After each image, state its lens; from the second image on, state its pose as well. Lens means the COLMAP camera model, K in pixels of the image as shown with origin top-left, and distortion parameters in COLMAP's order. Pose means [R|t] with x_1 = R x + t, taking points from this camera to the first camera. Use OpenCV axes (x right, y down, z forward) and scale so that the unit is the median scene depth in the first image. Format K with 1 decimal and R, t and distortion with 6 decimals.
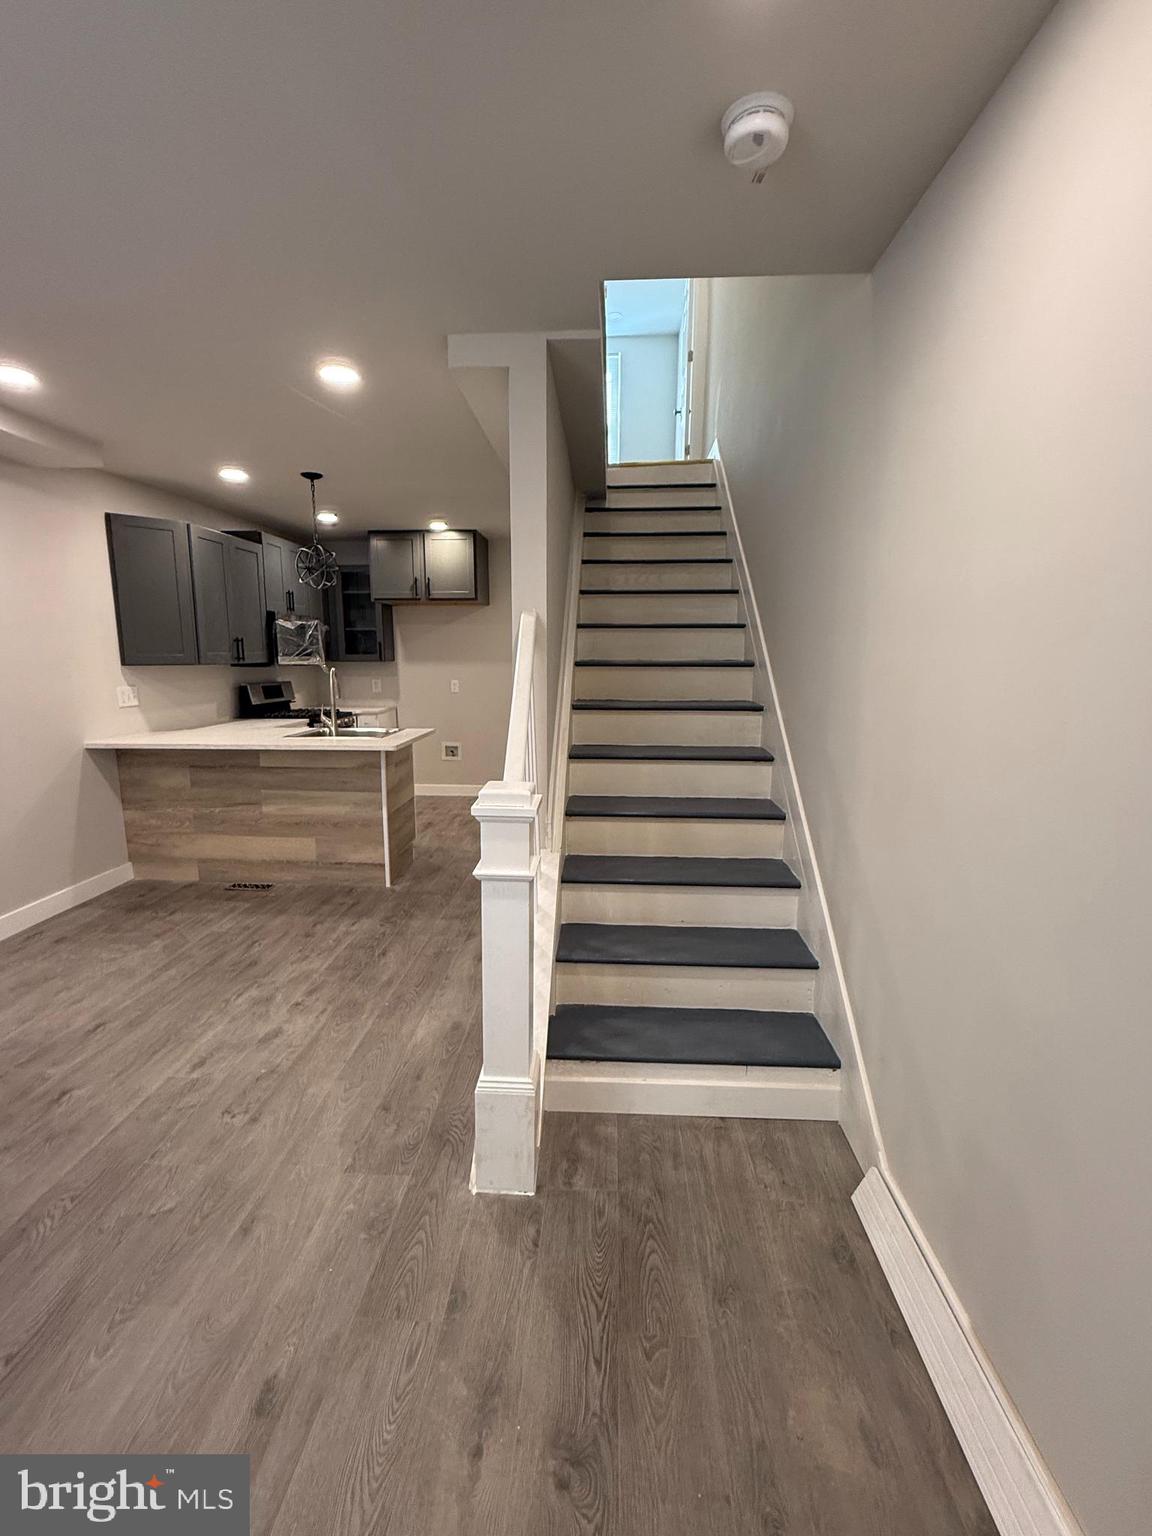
lens RADIAL K [[672.6, 0, 576.0], [0, 672.6, 768.0], [0, 0, 1]] dist [-0.001244, 0.000283]
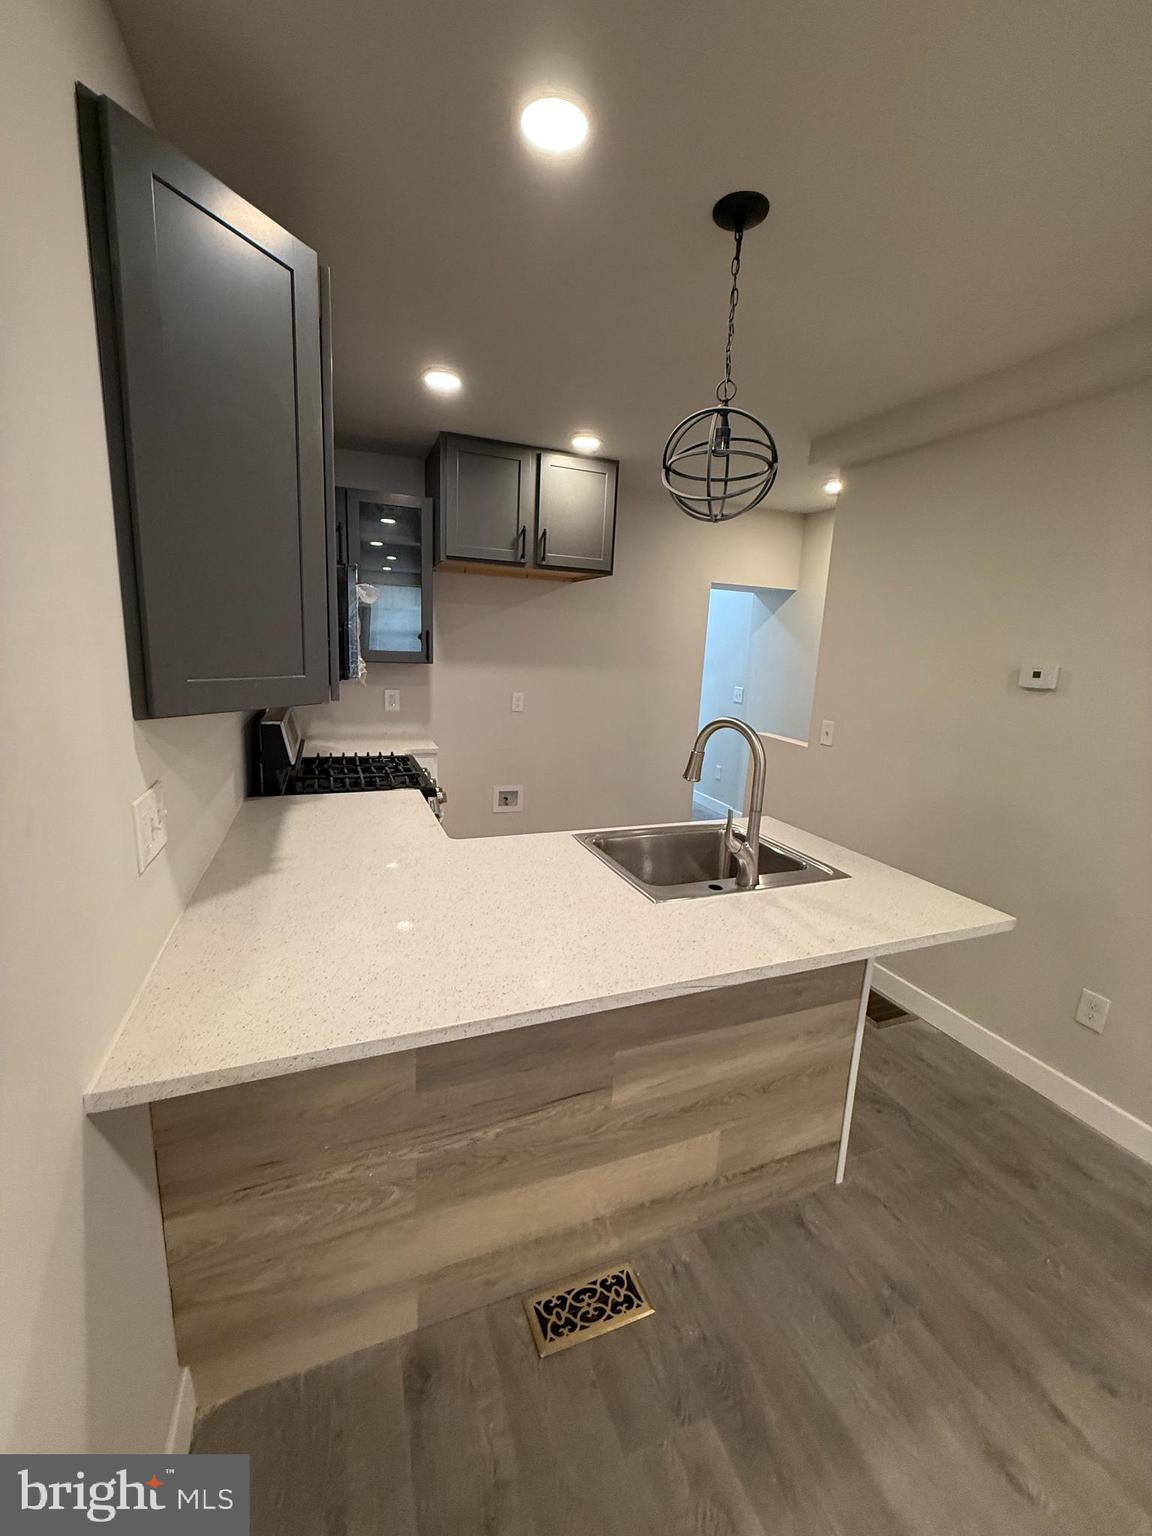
lens RADIAL K [[610.1, 0, 574.3], [0, 610.1, 764.4], [0, 0, 1]] dist [-0.000360, 0.000039]
pose [[0.912915, -0.042907, 0.405888, -0.607277], [0.026193, 0.998568, 0.046647, -0.139924], [-0.407309, -0.031954, 0.912731, 0.692140]]
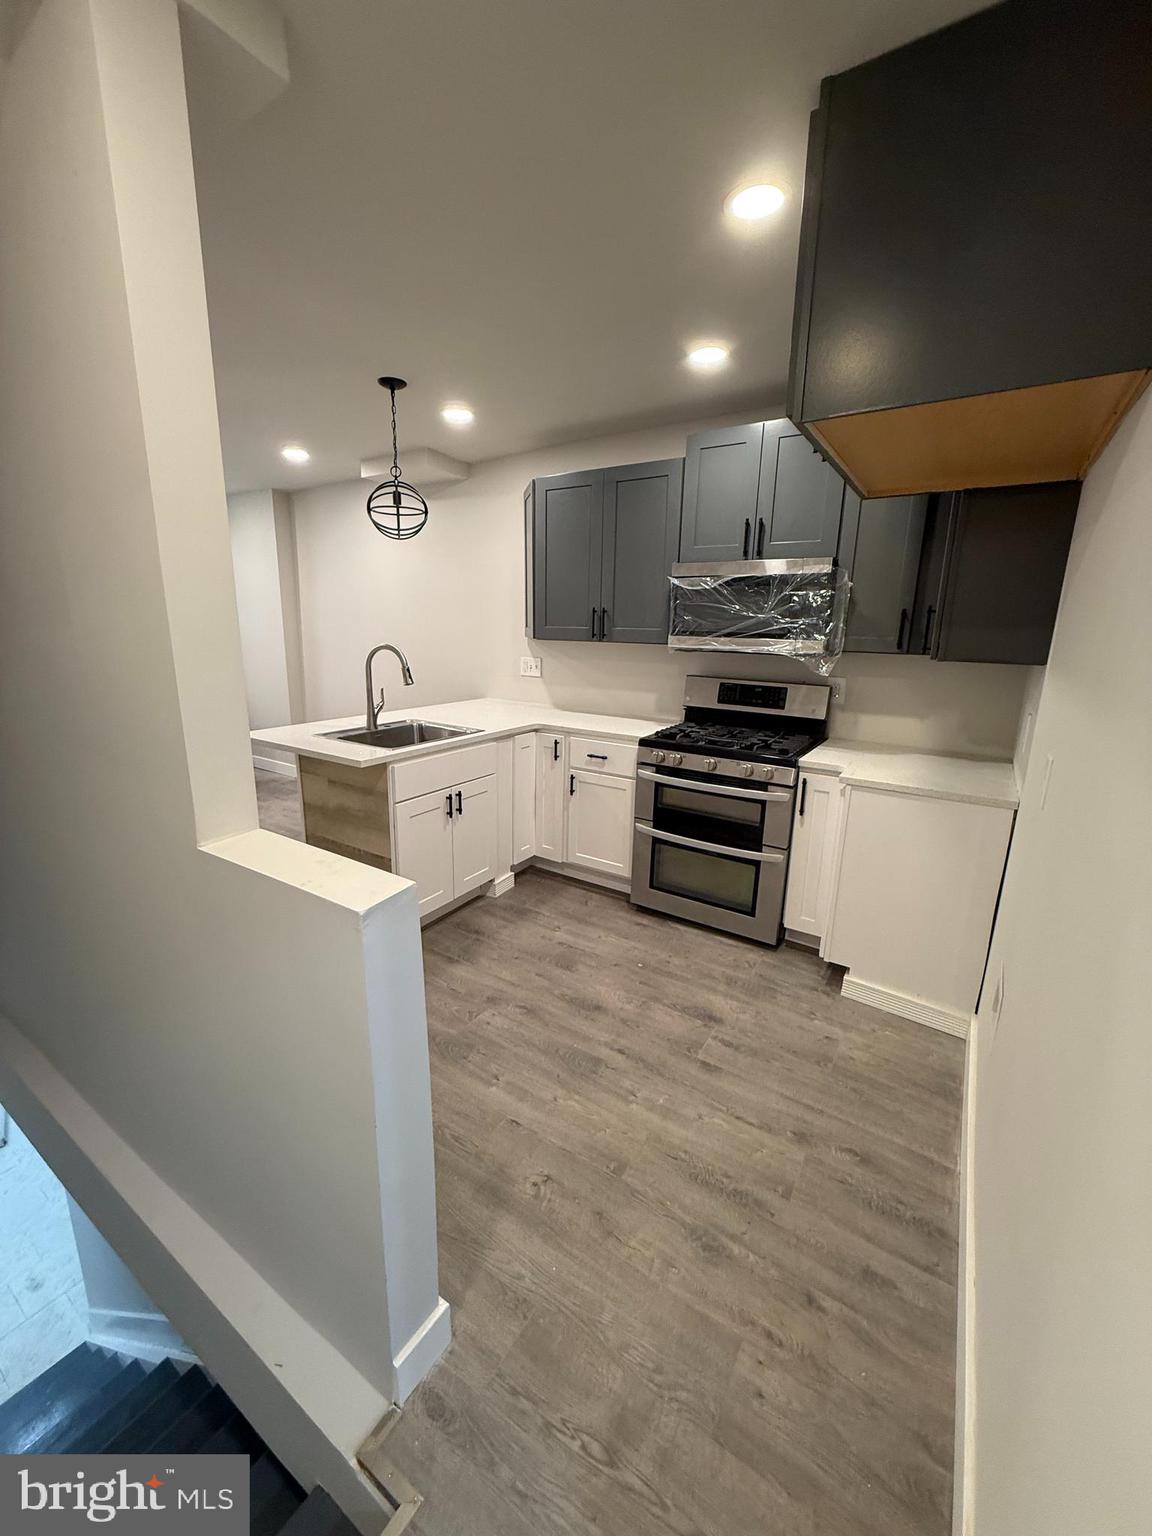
lens RADIAL K [[610.1, 0, 574.3], [0, 610.1, 764.4], [0, 0, 1]] dist [-0.000360, 0.000039]
pose [[-0.500626, 0.183838, -0.845918, 0.149445], [-0.166550, 0.938479, 0.302520, -0.266463], [0.849491, 0.292338, -0.439209, 1.535320]]
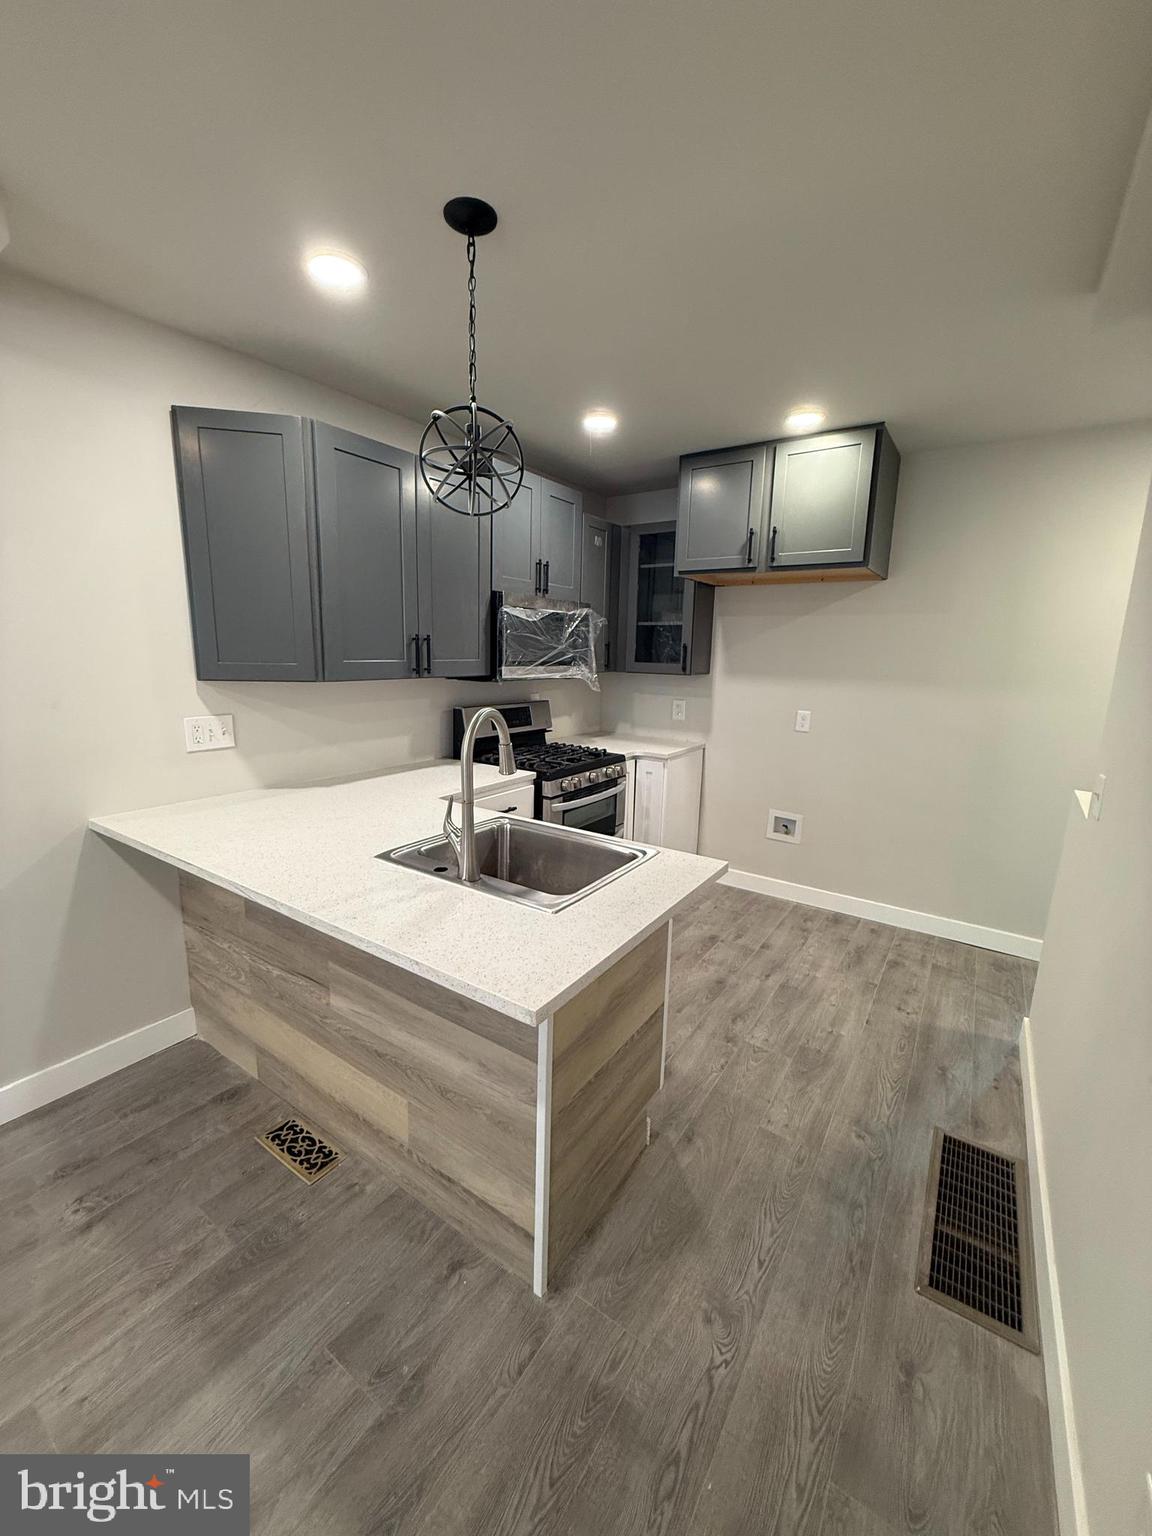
lens RADIAL K [[610.1, 0, 574.3], [0, 610.1, 764.4], [0, 0, 1]] dist [-0.000360, 0.000039]
pose [[0.853859, 0.114552, -0.507743, -0.121405], [-0.108222, 0.993235, 0.042090, -0.136026], [0.509129, 0.019010, 0.860480, 0.706281]]
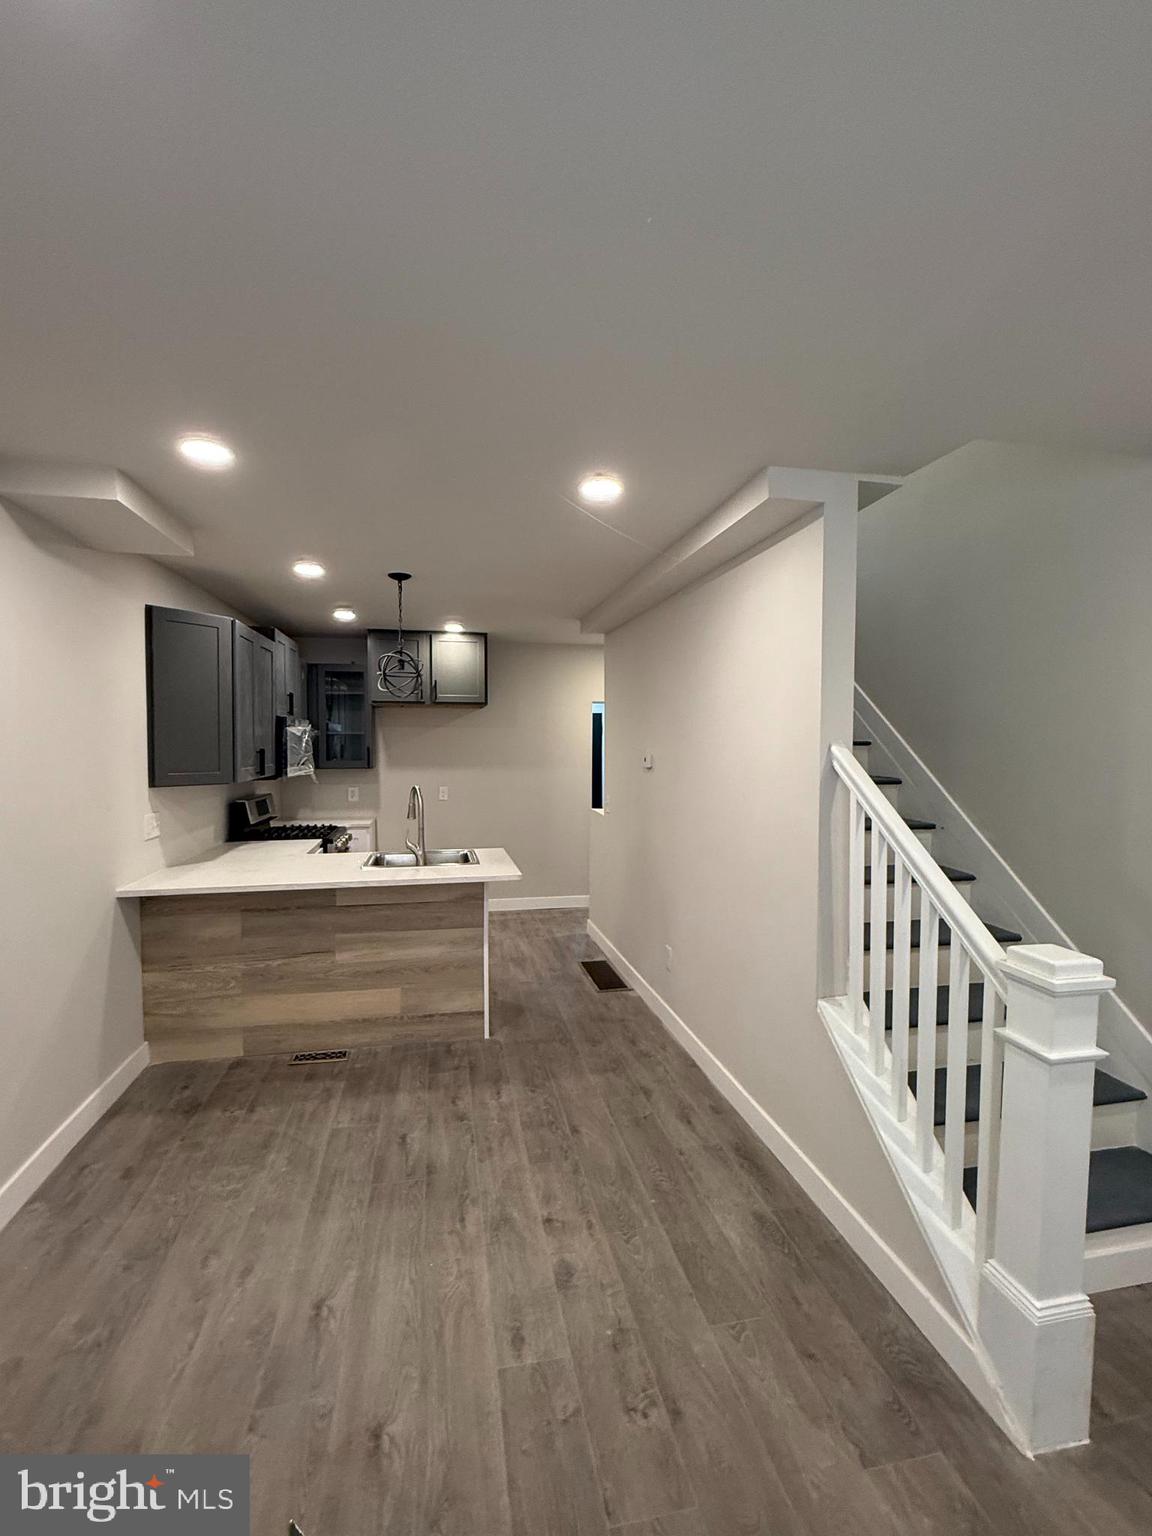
lens RADIAL K [[672.6, 0, 576.0], [0, 672.6, 768.0], [0, 0, 1]] dist [-0.001244, 0.000283]
pose [[0.968366, -0.010851, 0.249299, -0.378160], [0.043106, 0.991309, -0.124292, -0.053695], [-0.245783, 0.131106, 0.960417, 0.100394]]
